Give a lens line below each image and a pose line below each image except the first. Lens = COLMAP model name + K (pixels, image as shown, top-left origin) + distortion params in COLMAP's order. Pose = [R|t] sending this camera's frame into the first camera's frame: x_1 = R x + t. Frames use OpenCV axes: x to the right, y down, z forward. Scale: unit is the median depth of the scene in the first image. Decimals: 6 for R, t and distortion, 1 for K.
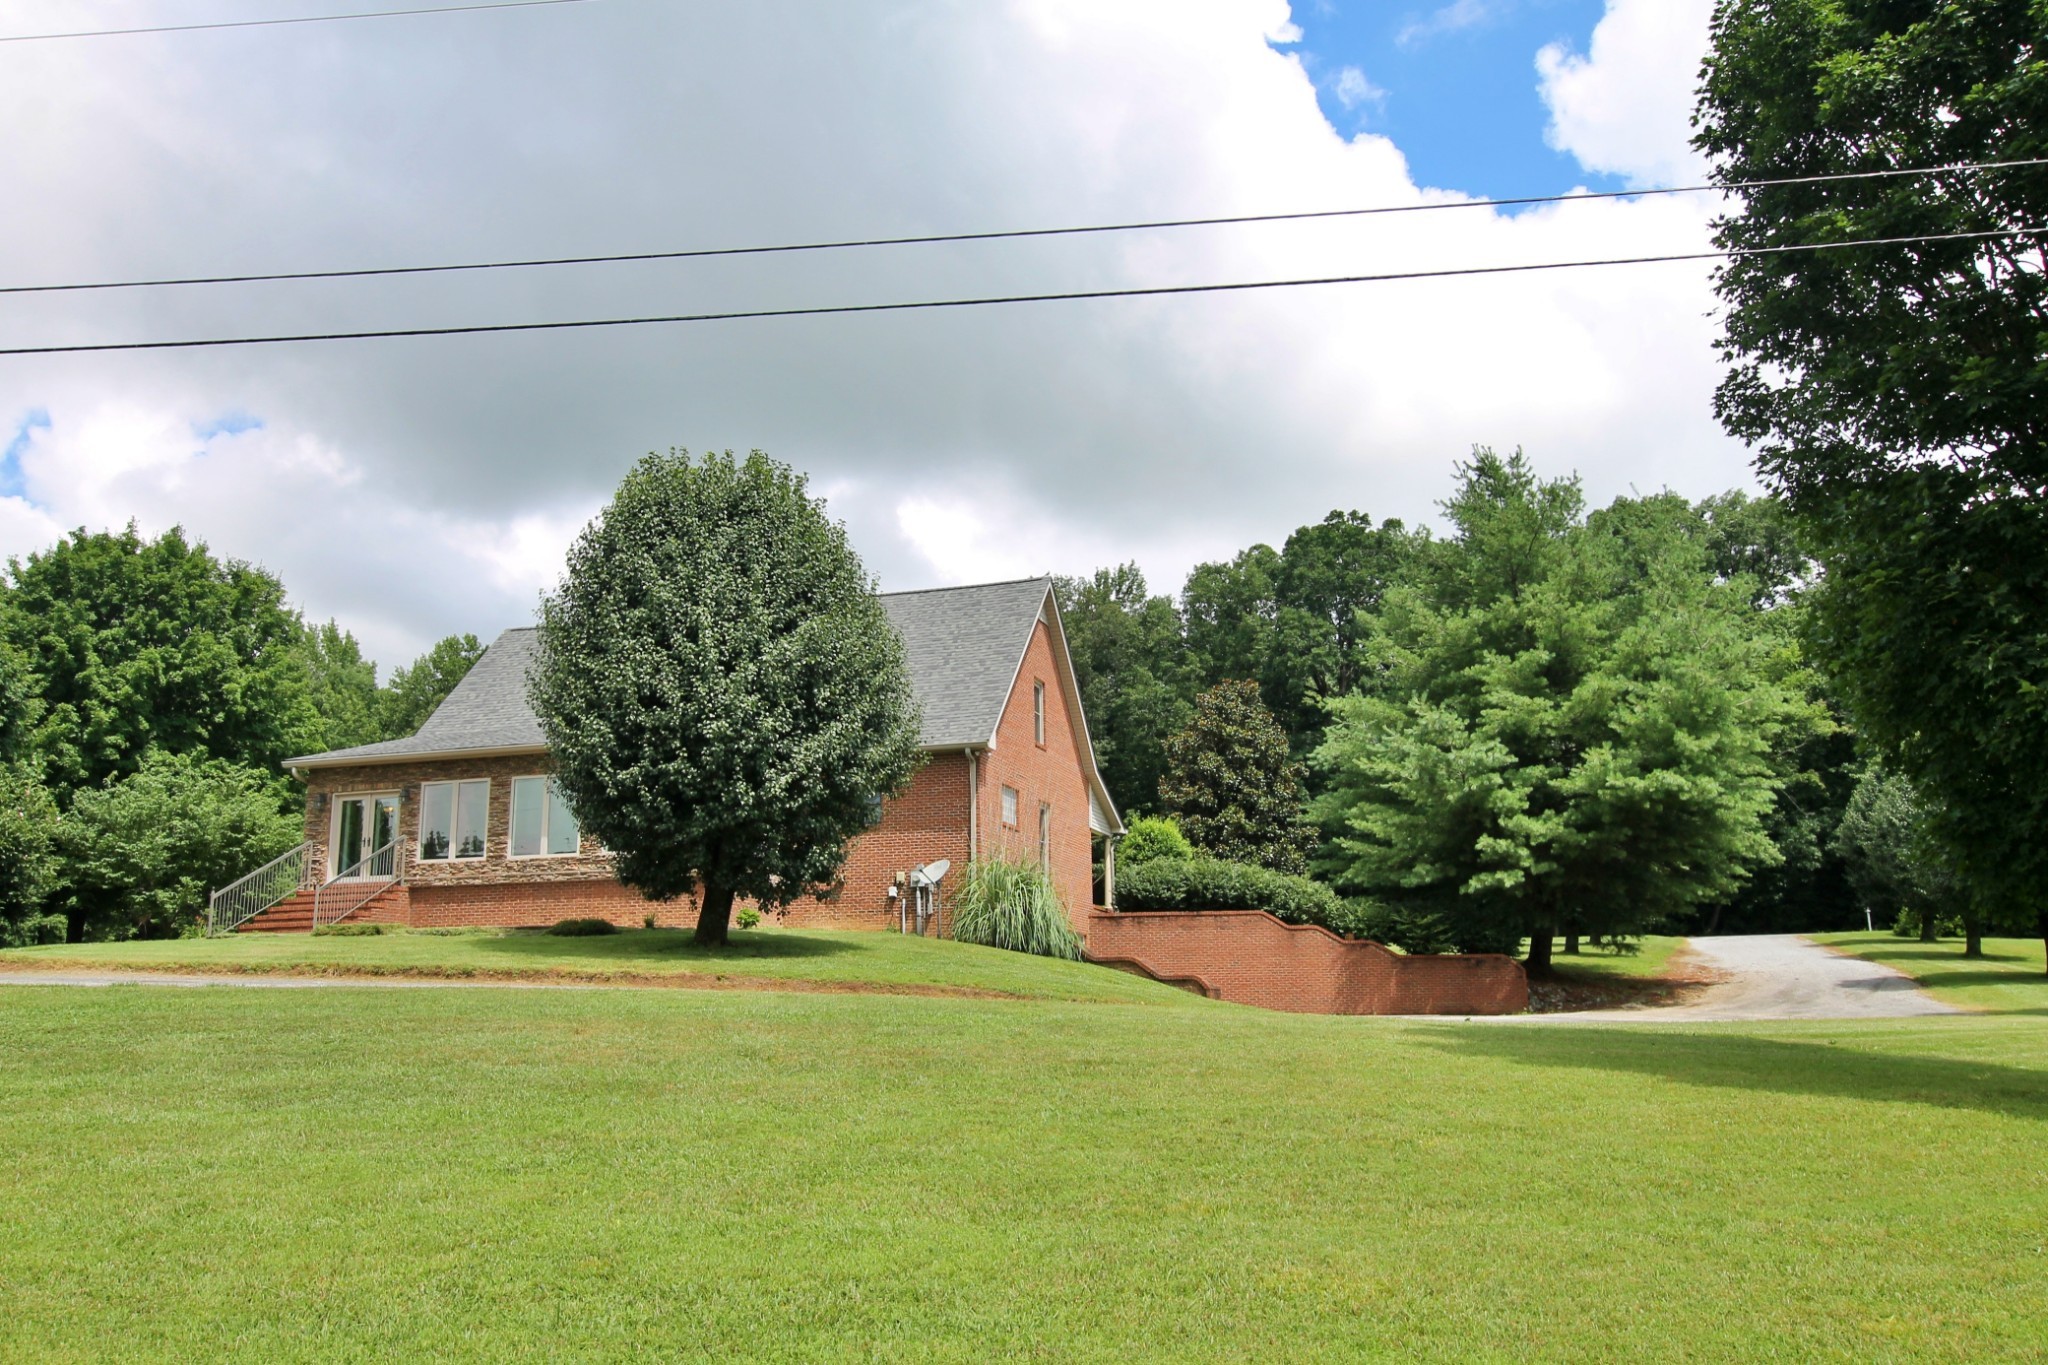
lens RADIAL K [[1729.7, 0, 1024.0], [0, 1729.7, 682.5], [0, 0, 1]] dist [0.000008, 0.007896]
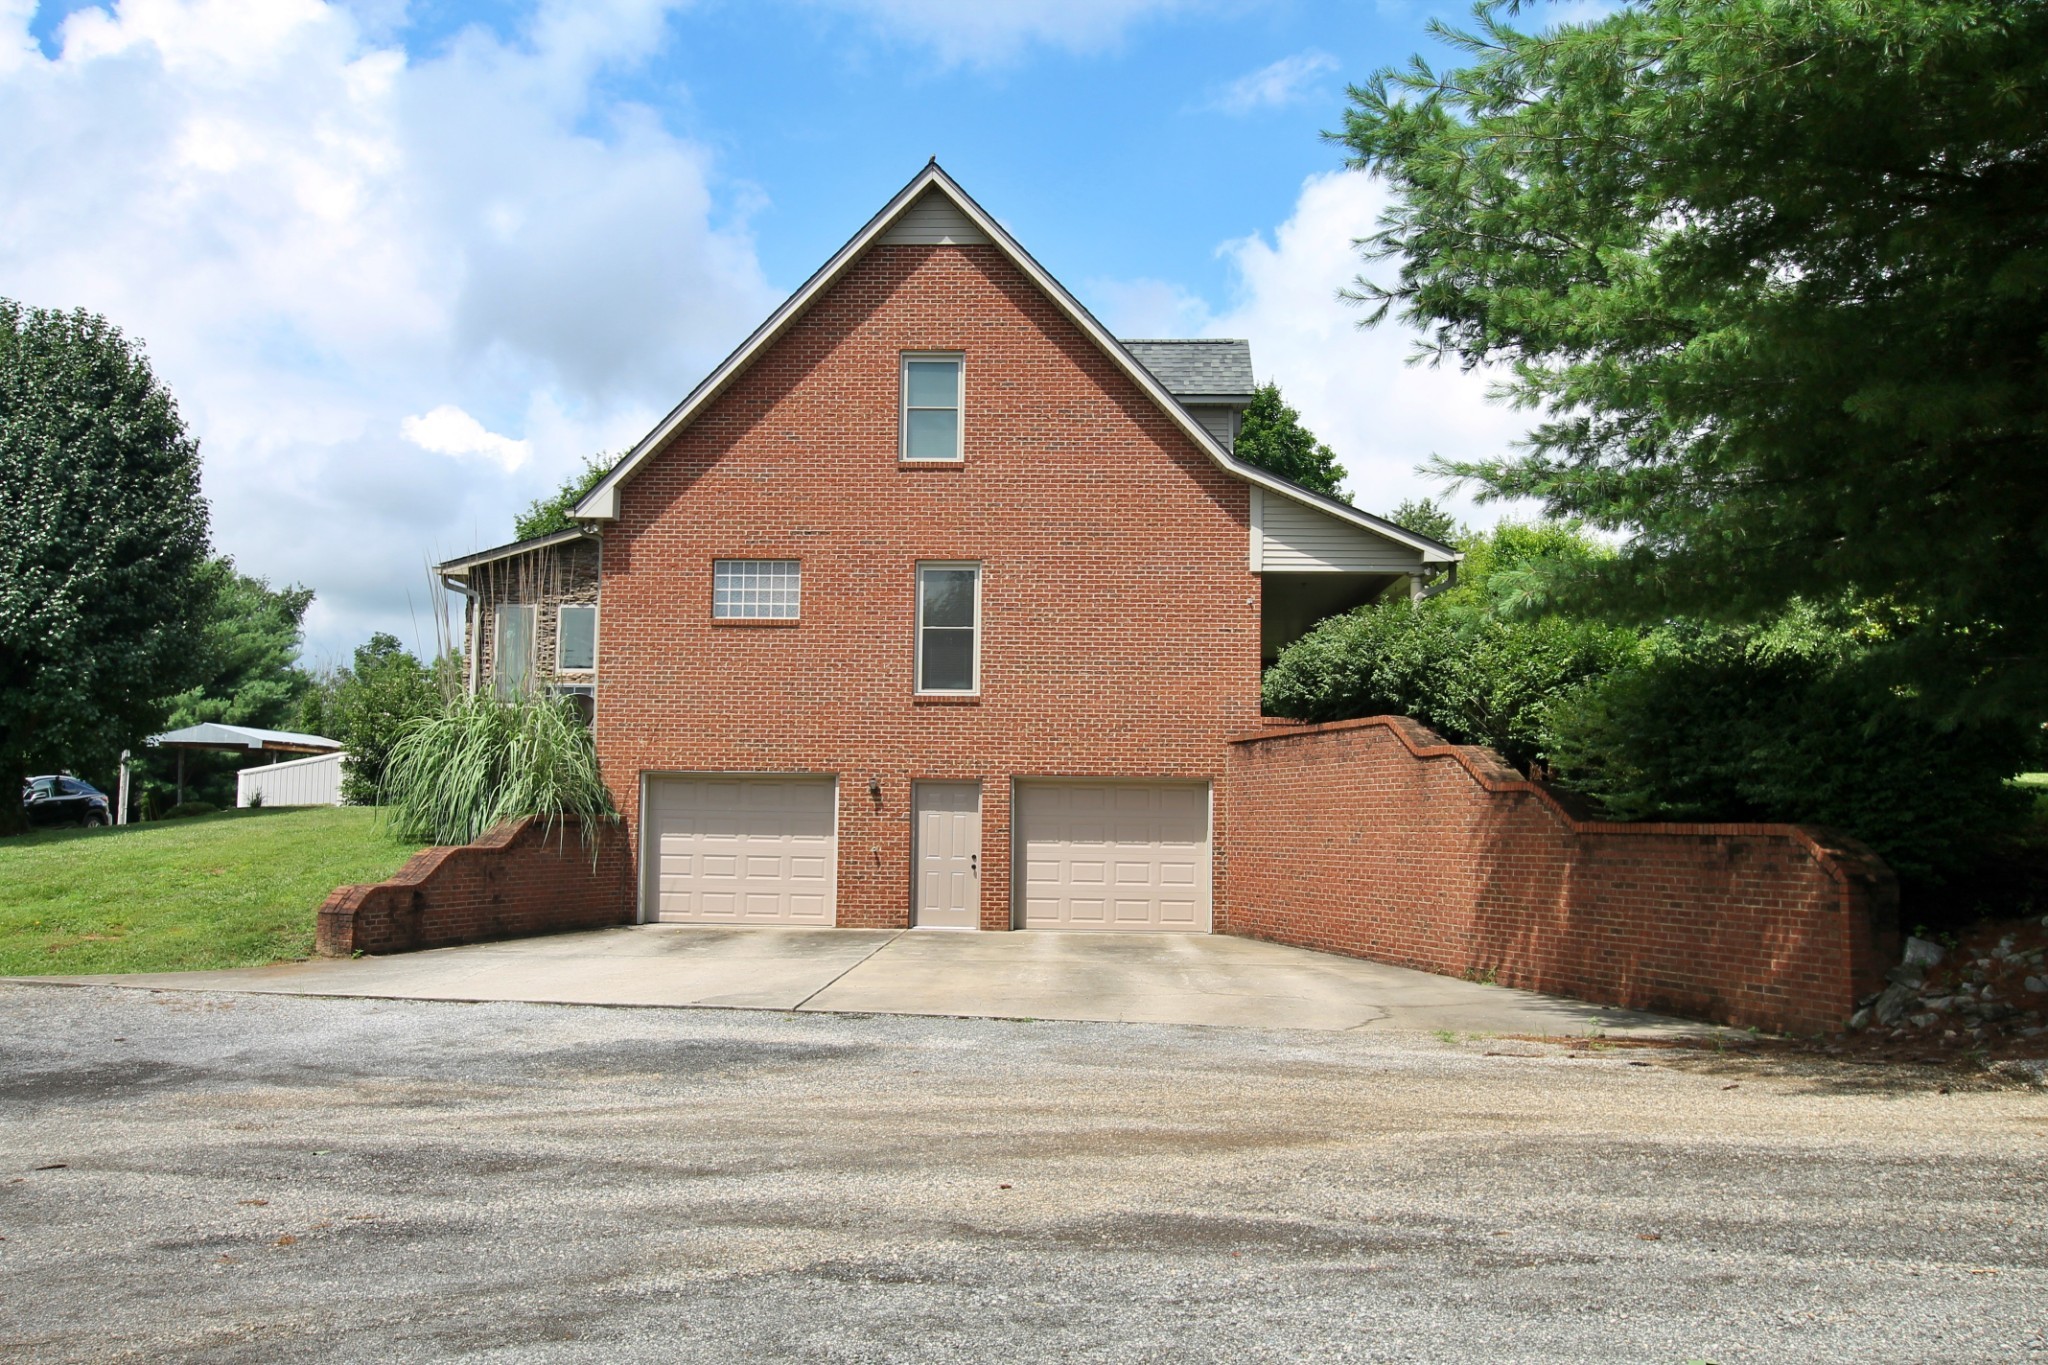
lens RADIAL K [[1729.7, 0, 1024.0], [0, 1729.7, 682.5], [0, 0, 1]] dist [0.000008, 0.007896]
pose [[0.198951, -0.062659, -0.978004, 0.539187], [0.182312, 0.982900, -0.025886, 0.119307], [0.962902, -0.173152, 0.206973, 0.830954]]
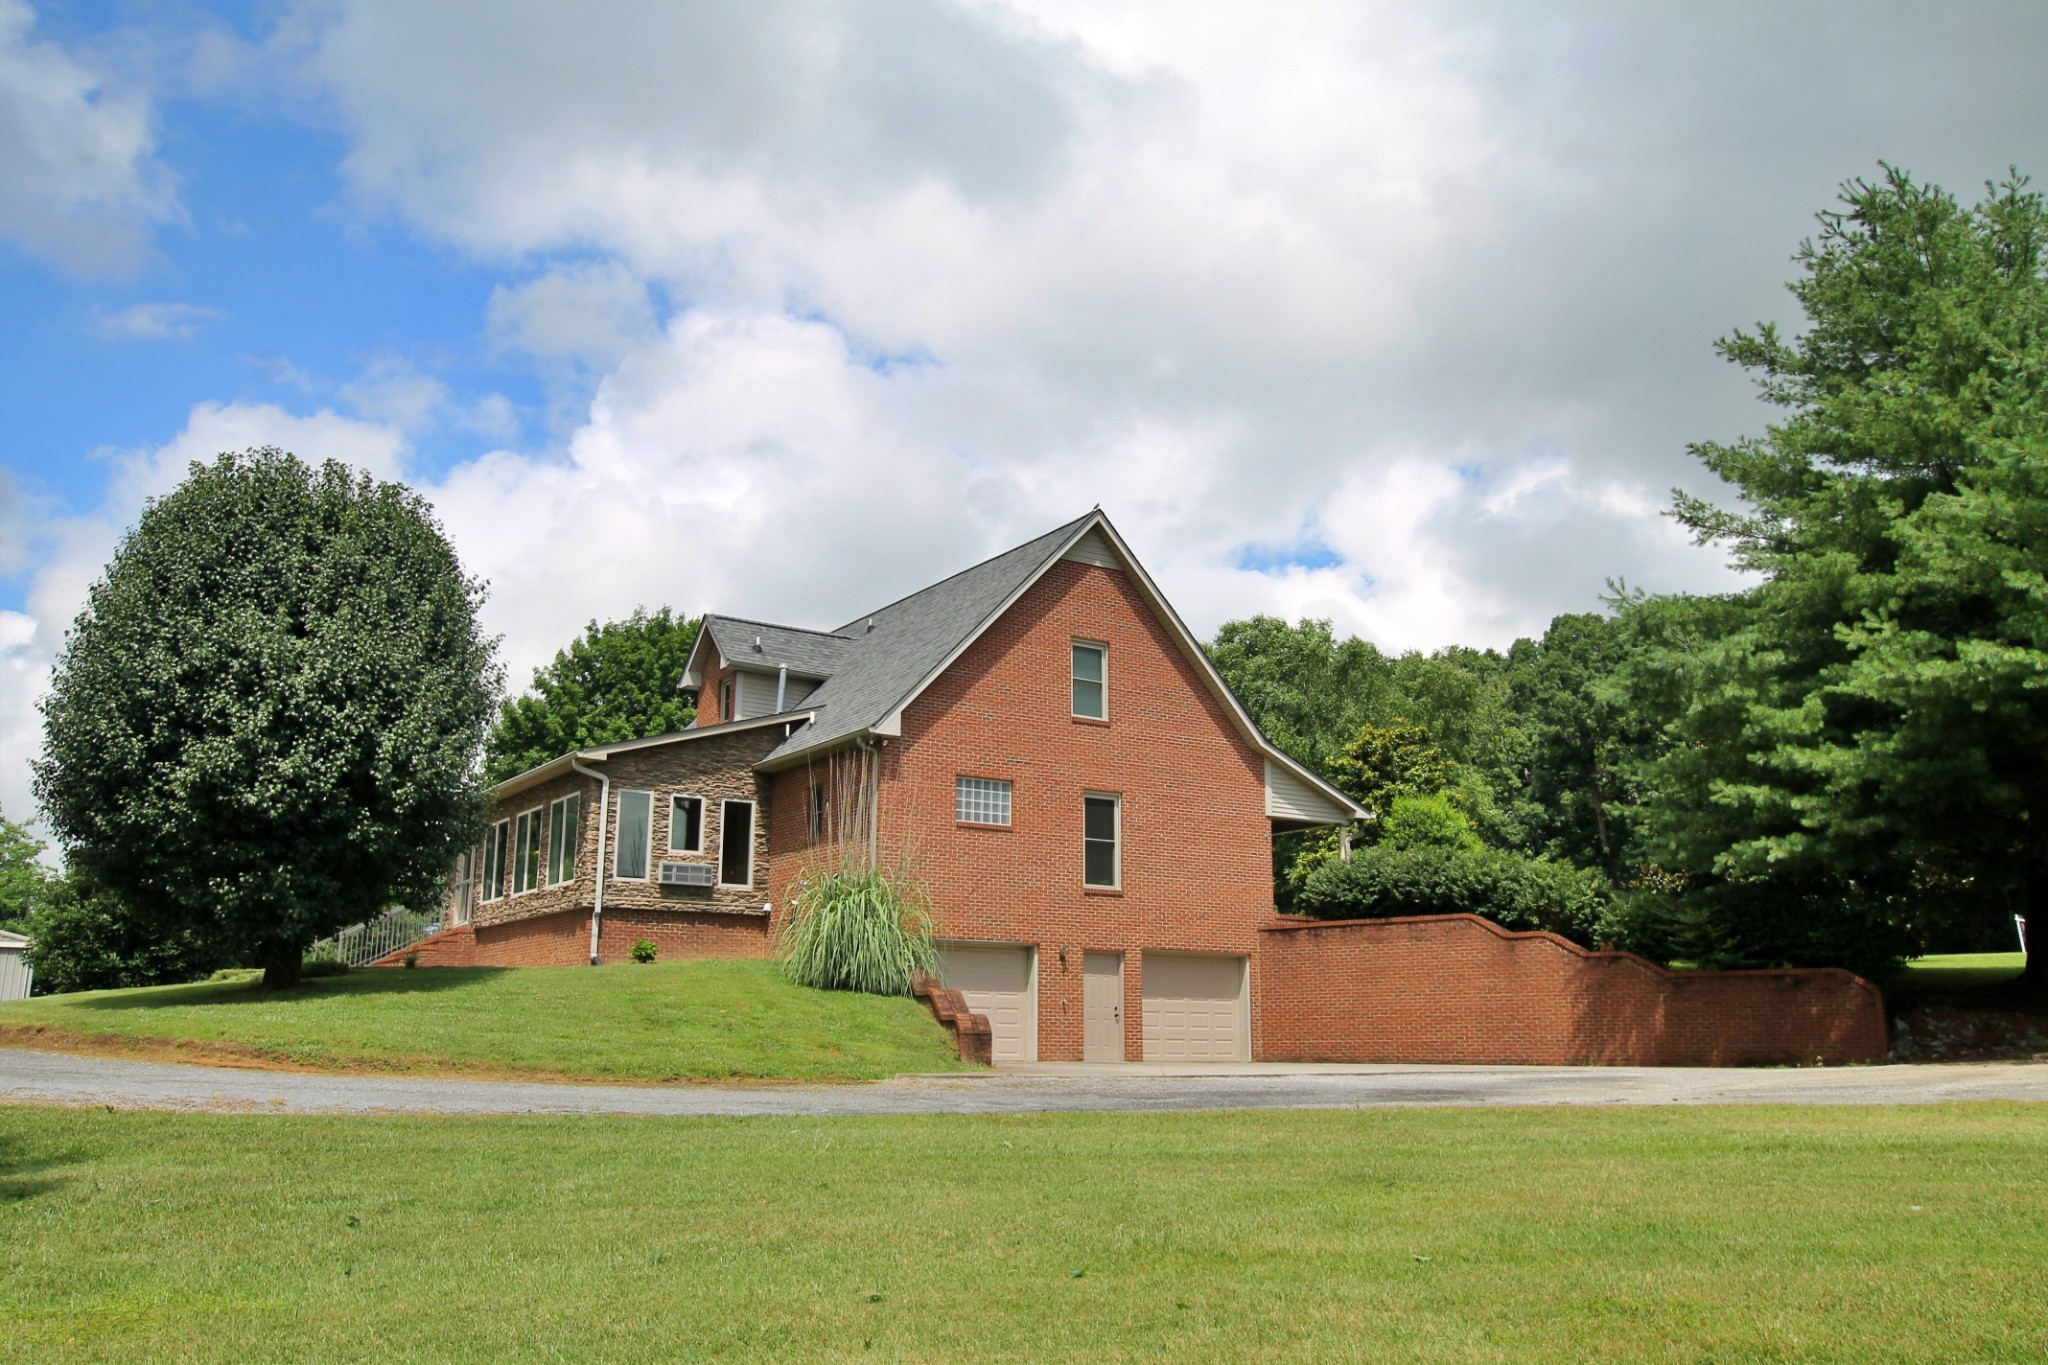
lens RADIAL K [[1729.7, 0, 1024.0], [0, 1729.7, 682.5], [0, 0, 1]] dist [0.000008, 0.007896]
pose [[0.752699, -0.125992, -0.646196, 0.474139], [0.120645, 0.991293, -0.052748, 0.053162], [0.647216, -0.038257, 0.761346, 0.342921]]
